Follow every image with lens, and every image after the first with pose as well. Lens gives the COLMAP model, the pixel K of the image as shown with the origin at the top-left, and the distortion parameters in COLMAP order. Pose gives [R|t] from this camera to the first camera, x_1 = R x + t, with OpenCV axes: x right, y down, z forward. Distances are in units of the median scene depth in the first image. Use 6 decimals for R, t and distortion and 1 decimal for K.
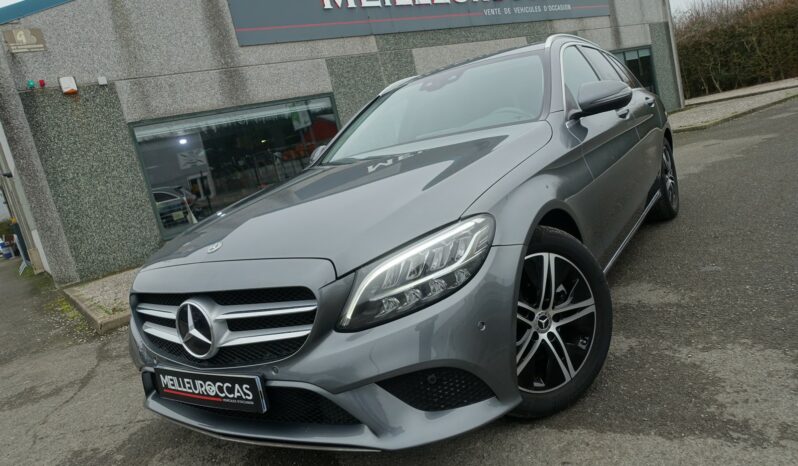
lens RADIAL K [[548.2, 0, 399.0], [0, 548.2, 233.0], [0, 0, 1]] dist [-0.004745, 0.000628]
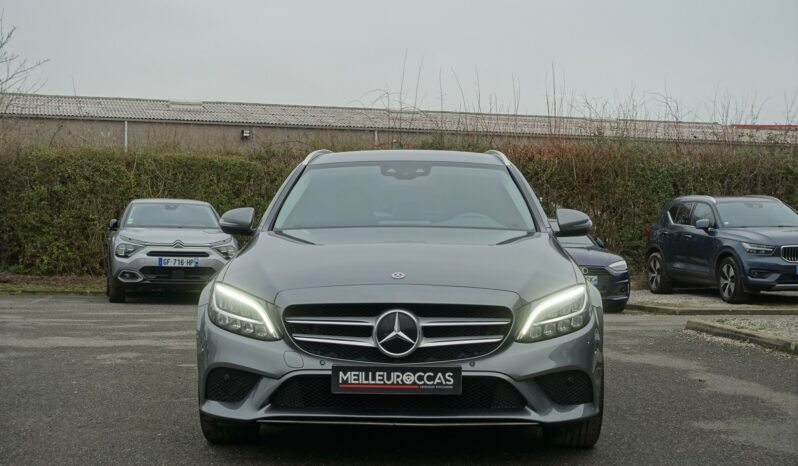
lens RADIAL K [[1298.9, 0, 399.0], [0, 1298.9, 233.0], [0, 0, 1]] dist [-0.012532, -0.026437]
pose [[0.828177, 0.207198, 0.520761, -2.118145], [-0.095291, 0.967683, -0.233473, 0.697770], [-0.552307, 0.143733, 0.821157, -1.630629]]
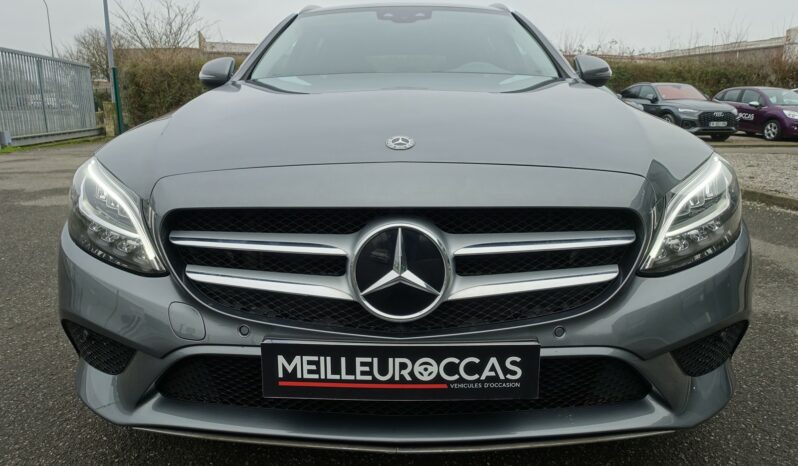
lens RADIAL K [[548.2, 0, 399.0], [0, 548.2, 233.0], [0, 0, 1]] dist [-0.004745, 0.000628]
pose [[0.827249, 0.076376, 0.556621, -0.742621], [-0.083386, 0.996435, -0.012795, 0.149847], [-0.555614, -0.035830, 0.830668, 0.539879]]
